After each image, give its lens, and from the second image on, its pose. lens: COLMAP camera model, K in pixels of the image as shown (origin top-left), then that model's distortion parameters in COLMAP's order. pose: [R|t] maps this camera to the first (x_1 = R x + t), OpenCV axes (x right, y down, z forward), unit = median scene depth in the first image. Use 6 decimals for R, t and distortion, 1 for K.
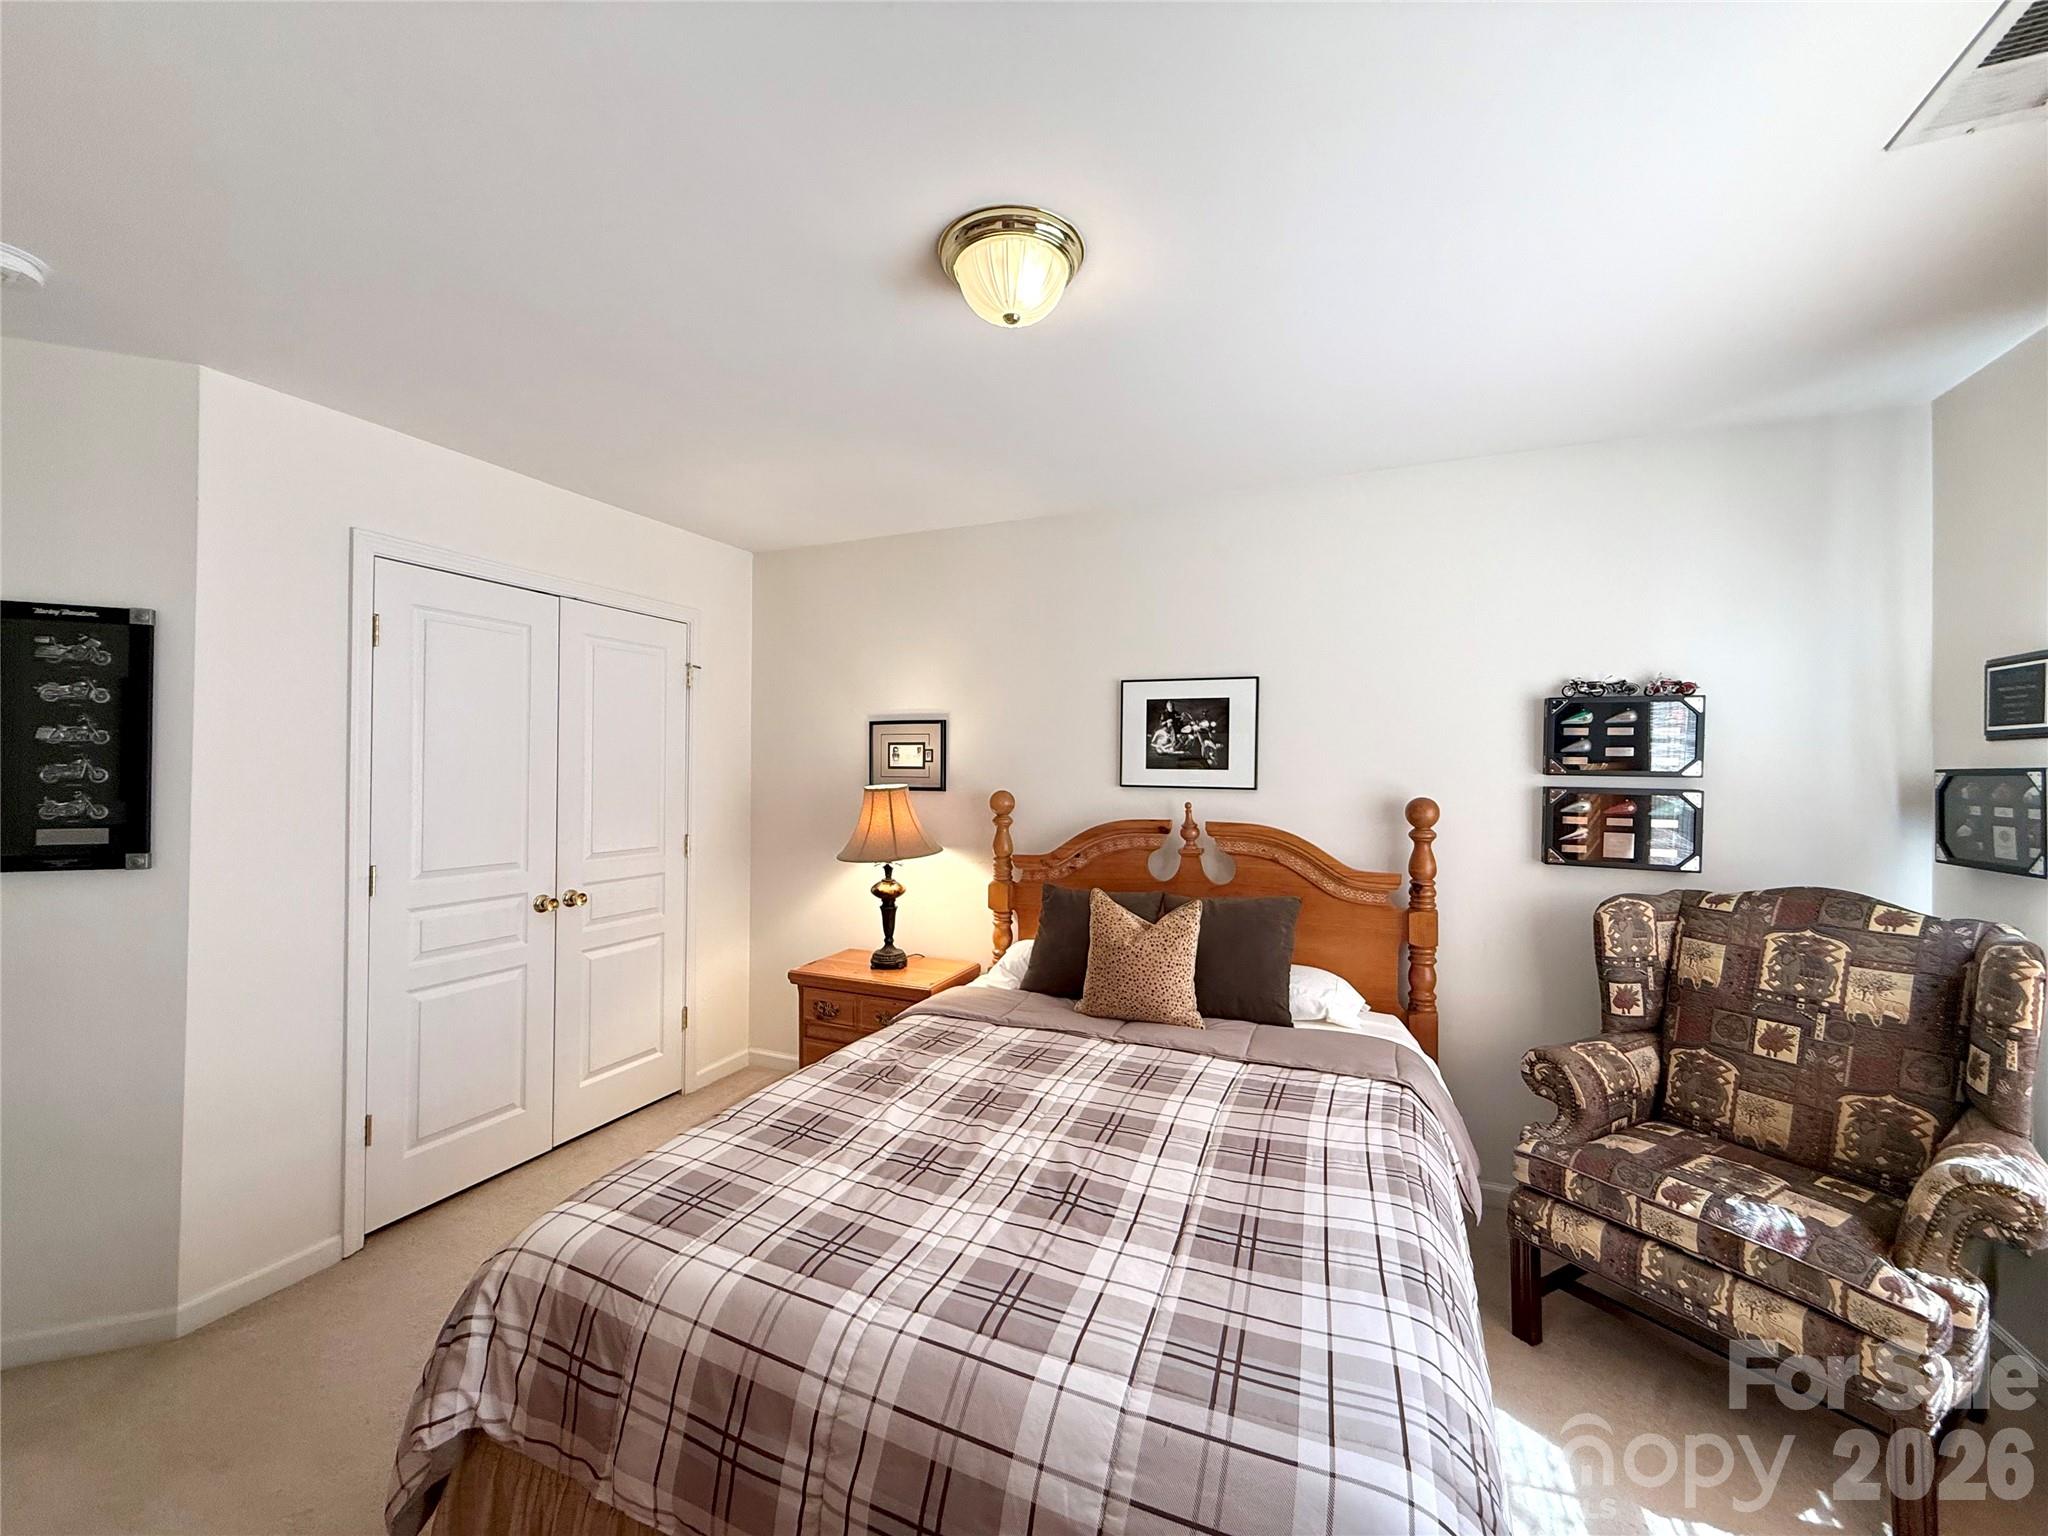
lens RADIAL K [[833.3, 0, 1019.8], [0, 833.3, 767.4], [0, 0, 1]] dist [-0.001203, -0.000017]
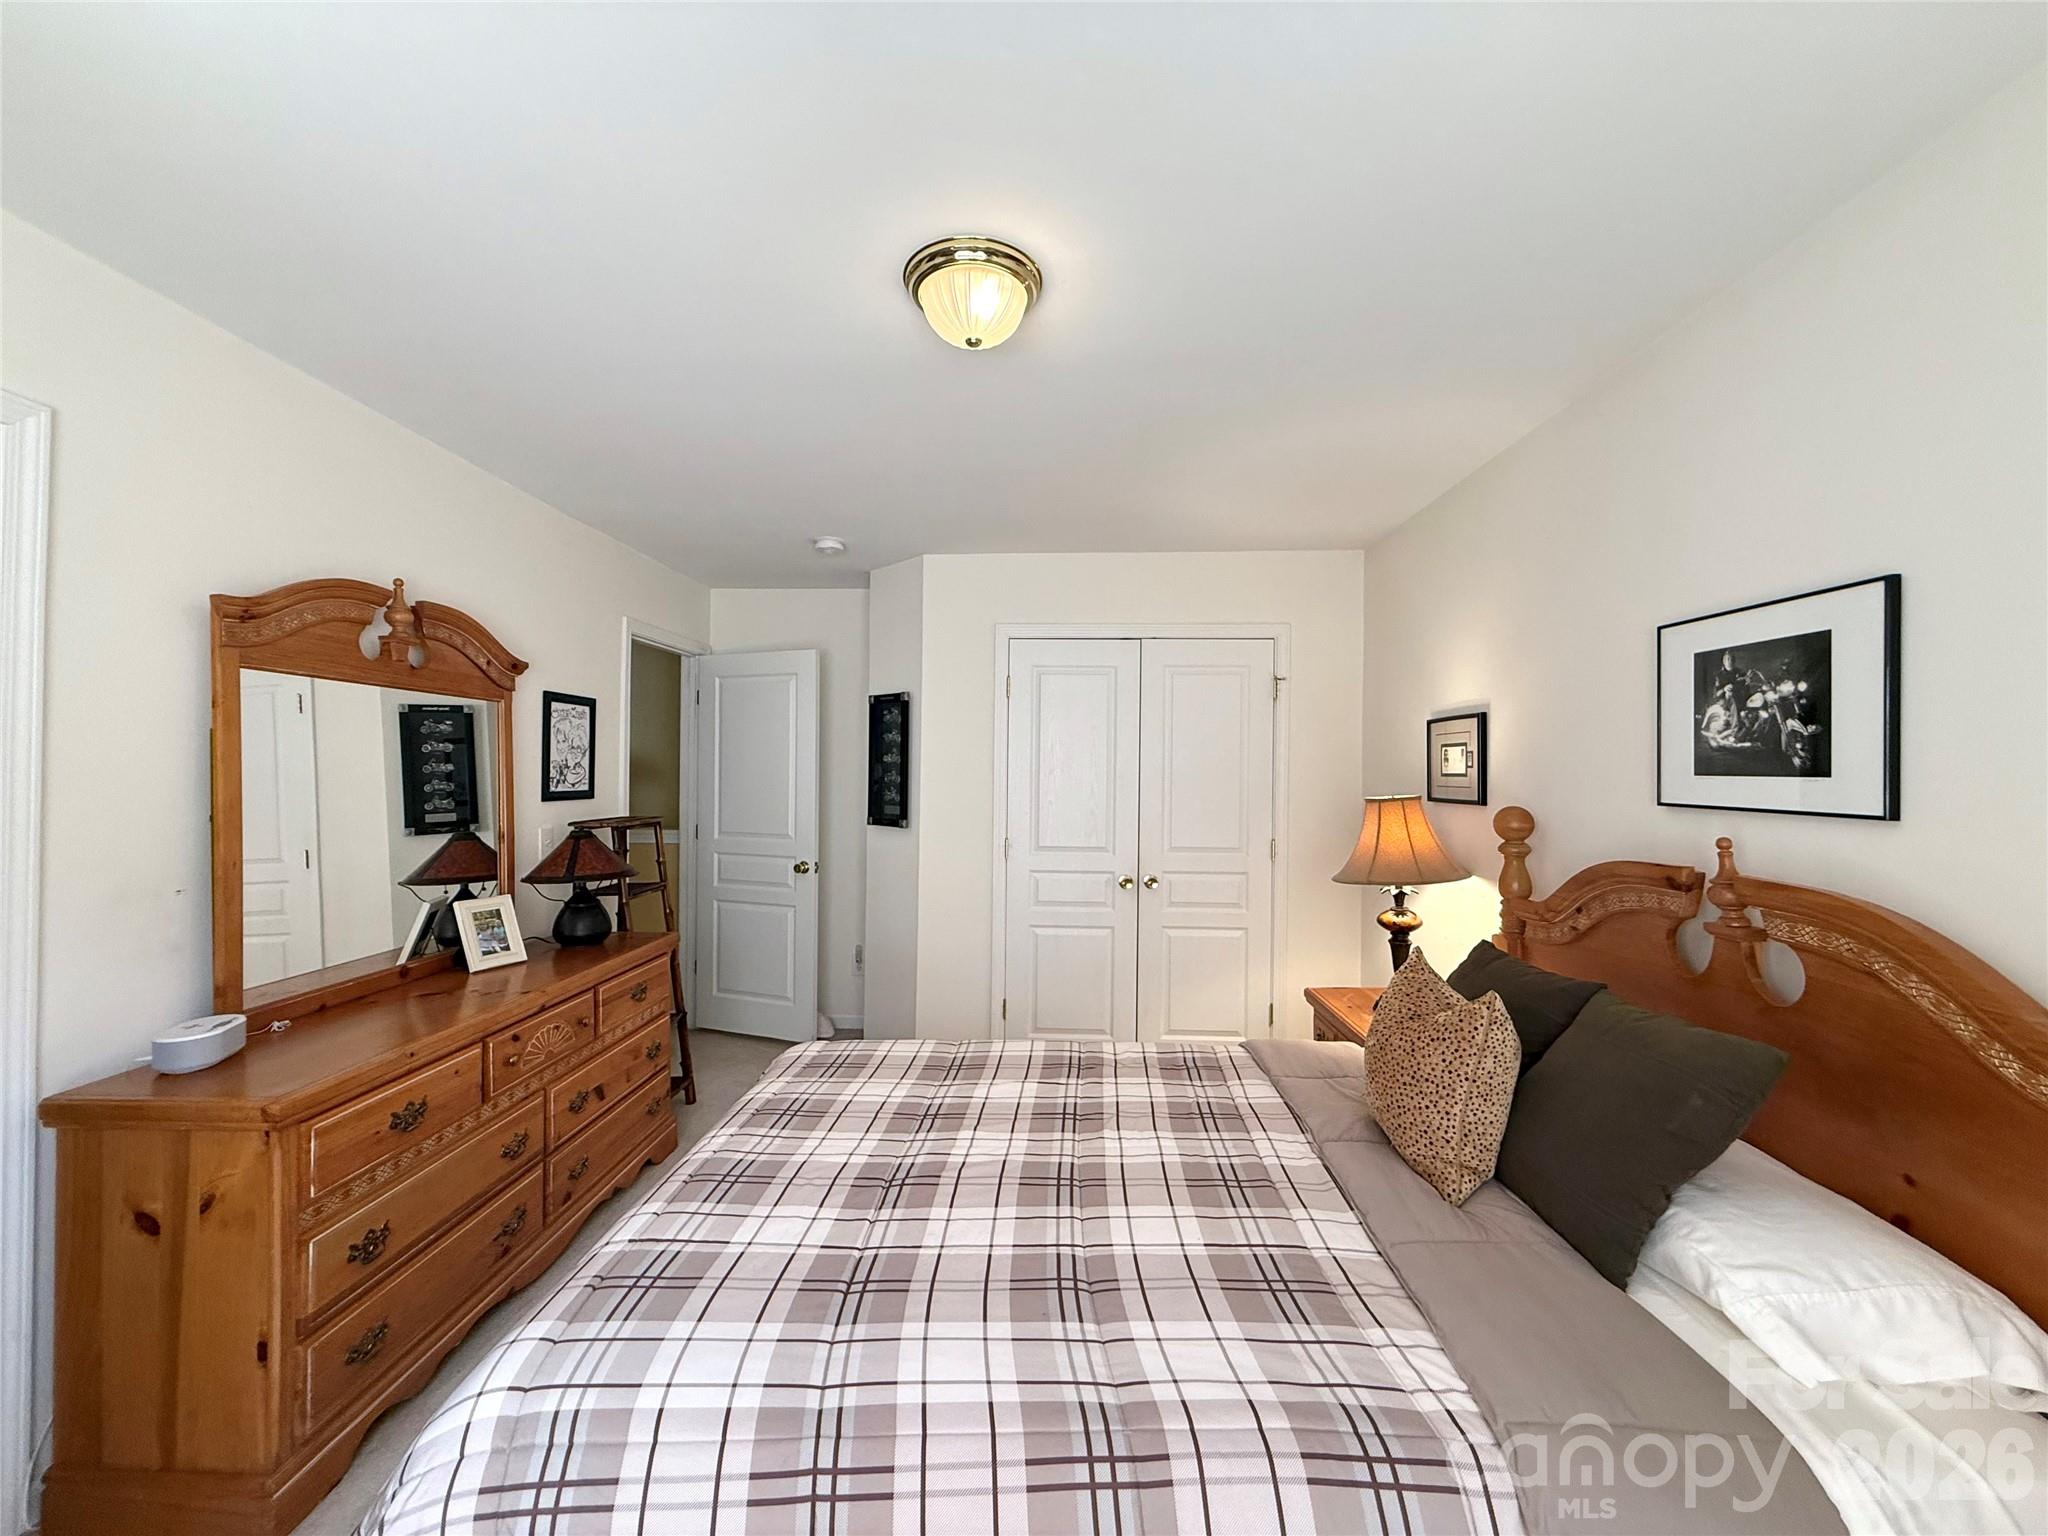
lens RADIAL K [[833.3, 0, 1019.8], [0, 833.3, 767.4], [0, 0, 1]] dist [-0.001203, -0.000017]
pose [[0.343646, -0.011832, -0.939025, 0.541258], [-0.000448, 0.999918, -0.012764, 0.003765], [0.939099, 0.004807, 0.343613, 0.382586]]
